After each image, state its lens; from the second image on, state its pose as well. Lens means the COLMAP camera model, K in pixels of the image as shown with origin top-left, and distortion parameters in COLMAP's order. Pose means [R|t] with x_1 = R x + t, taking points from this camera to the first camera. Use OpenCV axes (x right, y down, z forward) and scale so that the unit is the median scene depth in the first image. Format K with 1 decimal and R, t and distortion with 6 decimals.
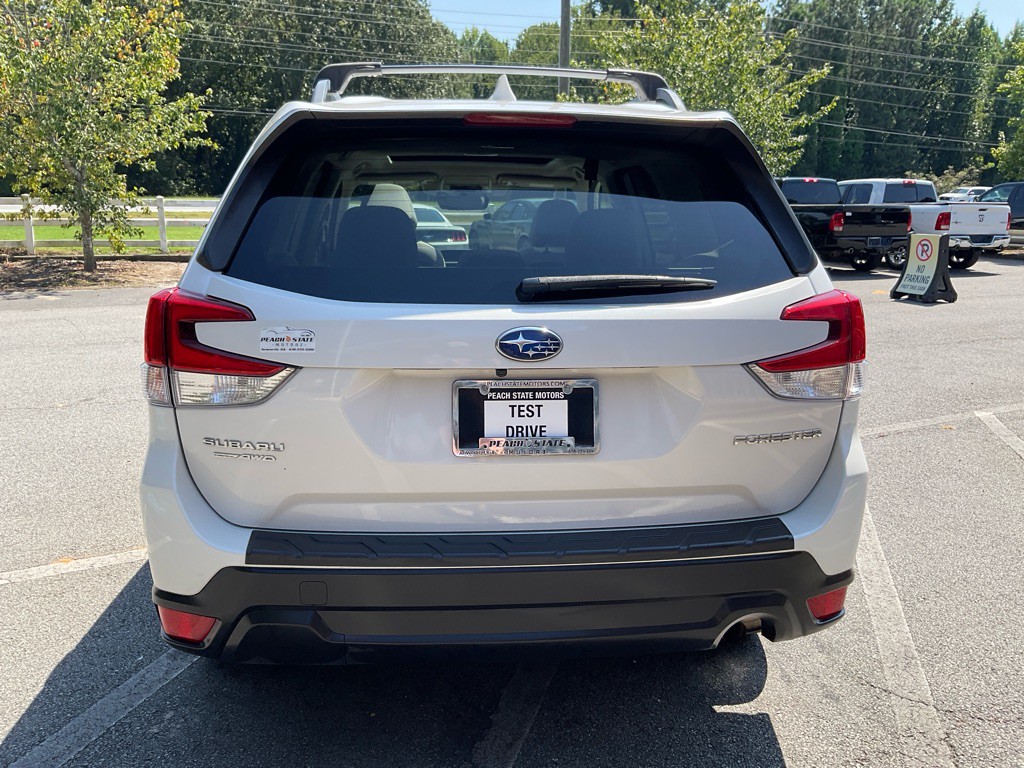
lens RADIAL K [[875.3, 0, 512.0], [0, 875.3, 384.0], [0, 0, 1]] dist [0.002584, -0.003834]
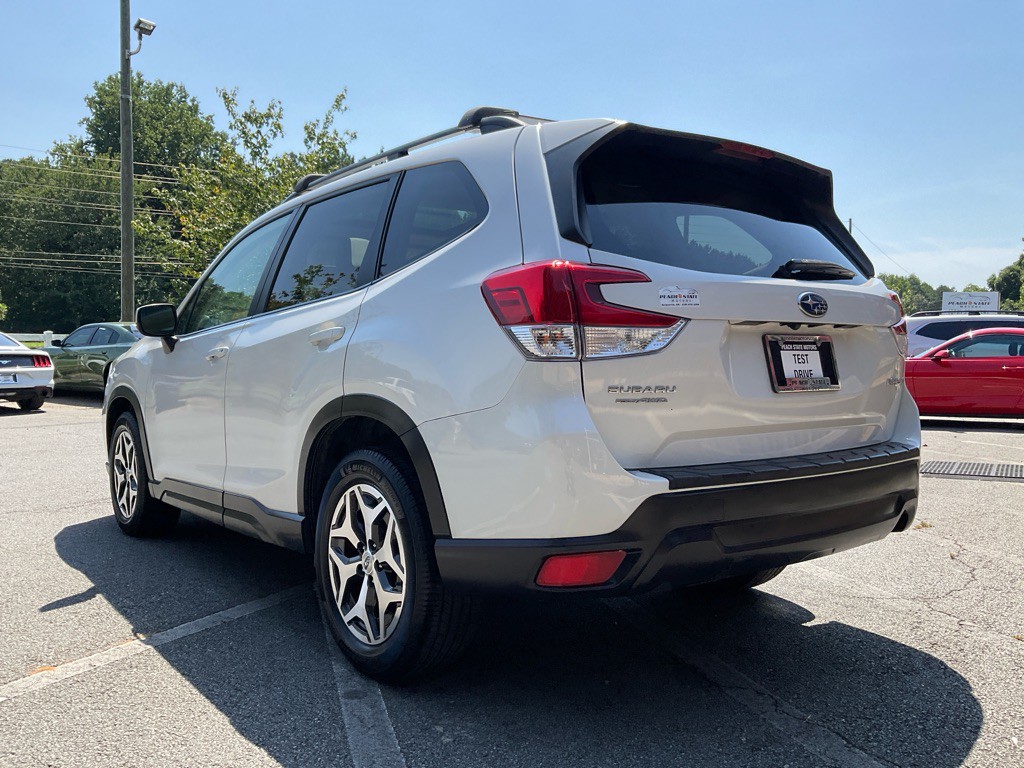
lens RADIAL K [[875.3, 0, 512.0], [0, 875.3, 384.0], [0, 0, 1]] dist [0.002584, -0.003834]
pose [[0.835845, -0.025405, 0.548378, -1.068249], [0.118627, 0.983686, -0.135242, 0.194365], [-0.535996, 0.178093, 0.825222, 0.152321]]
